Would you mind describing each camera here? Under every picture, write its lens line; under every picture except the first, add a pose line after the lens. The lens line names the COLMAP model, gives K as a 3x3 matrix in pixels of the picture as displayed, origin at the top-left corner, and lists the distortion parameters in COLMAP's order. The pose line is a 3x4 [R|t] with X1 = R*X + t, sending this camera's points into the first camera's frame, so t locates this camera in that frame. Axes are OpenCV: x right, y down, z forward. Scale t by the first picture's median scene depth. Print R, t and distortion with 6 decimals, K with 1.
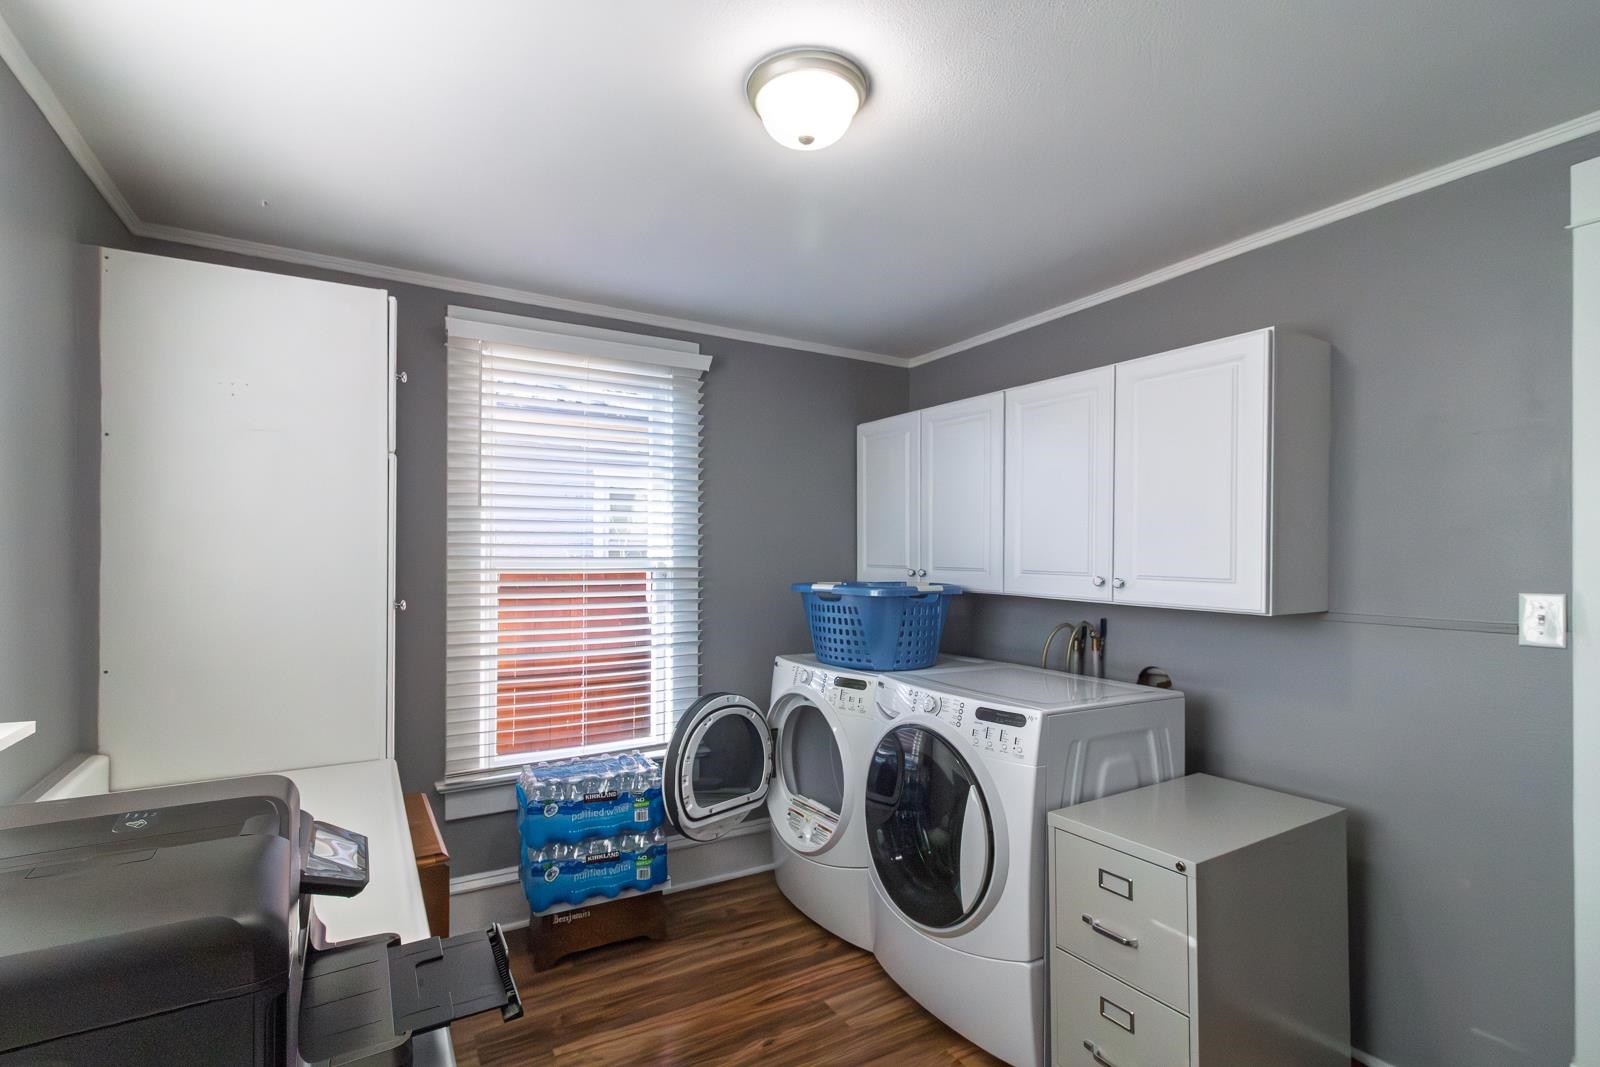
lens RADIAL K [[736.3, 0, 796.2], [0, 736.3, 549.2], [0, 0, 1]] dist [0.004789, 0.003238]
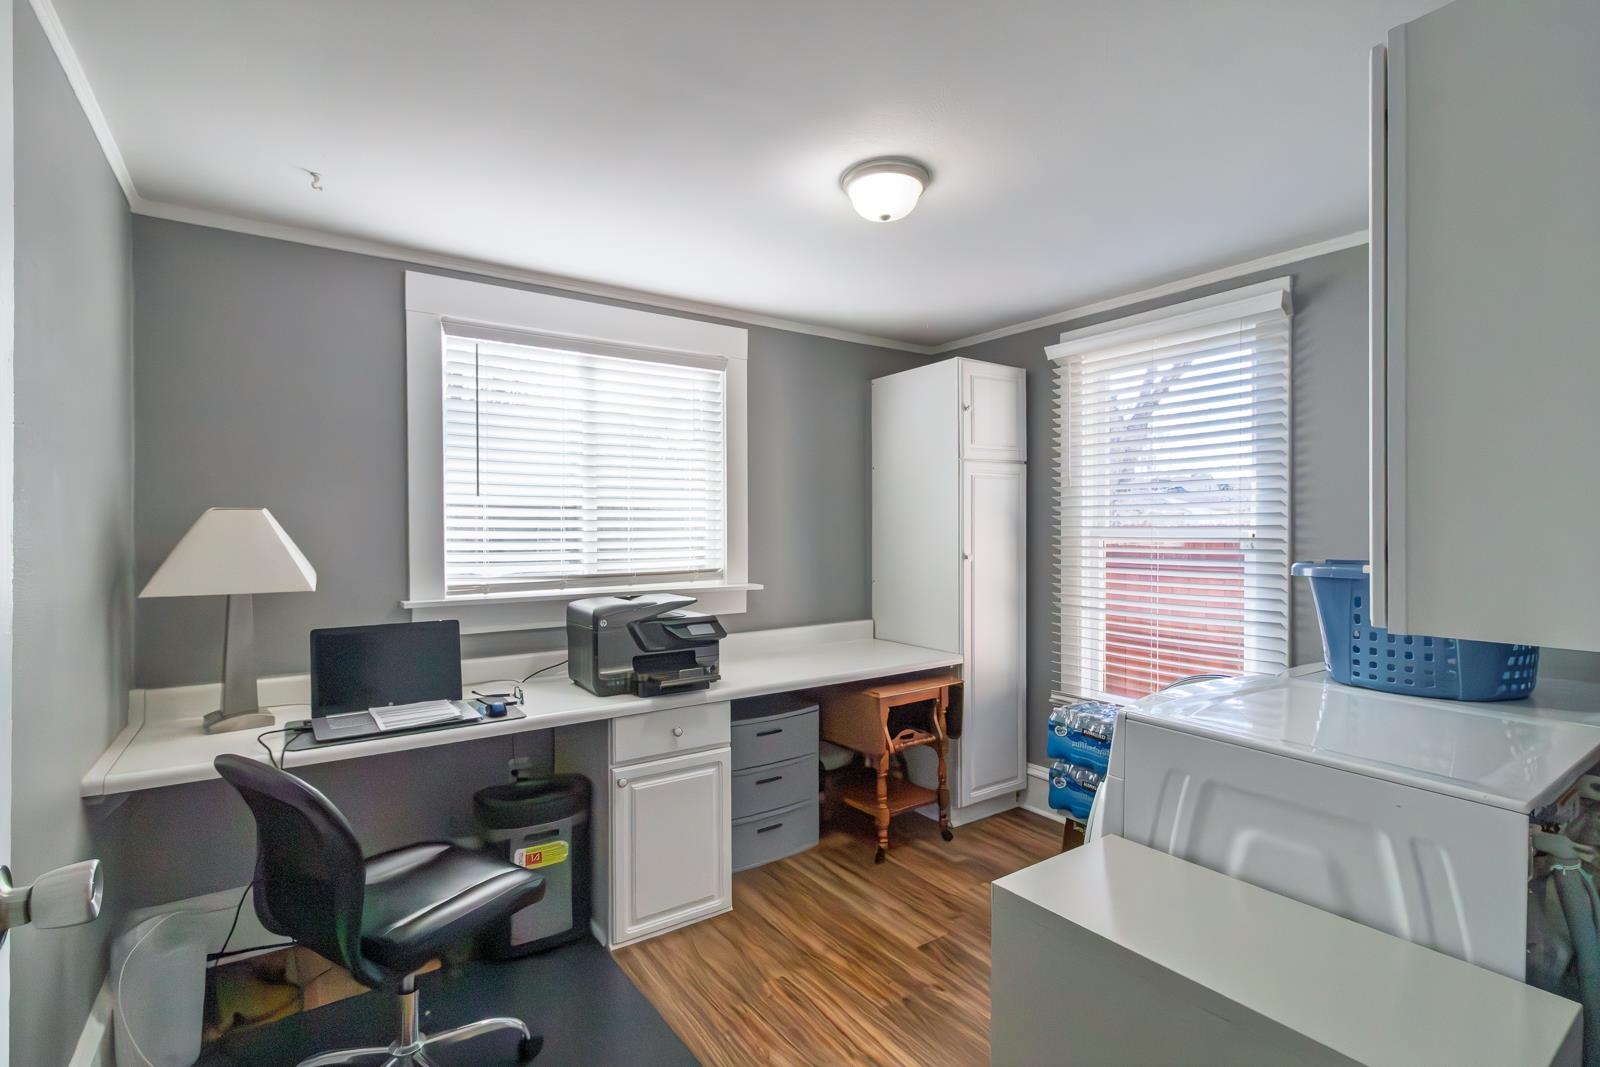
lens RADIAL K [[736.3, 0, 794.7], [0, 736.3, 532.7], [0, 0, 1]] dist [0.004789, 0.003238]
pose [[0.083640, -0.002243, -0.996493, 0.826172], [0.008647, 0.999961, -0.001525, 0.018806], [0.996458, -0.008489, 0.083656, 0.437378]]
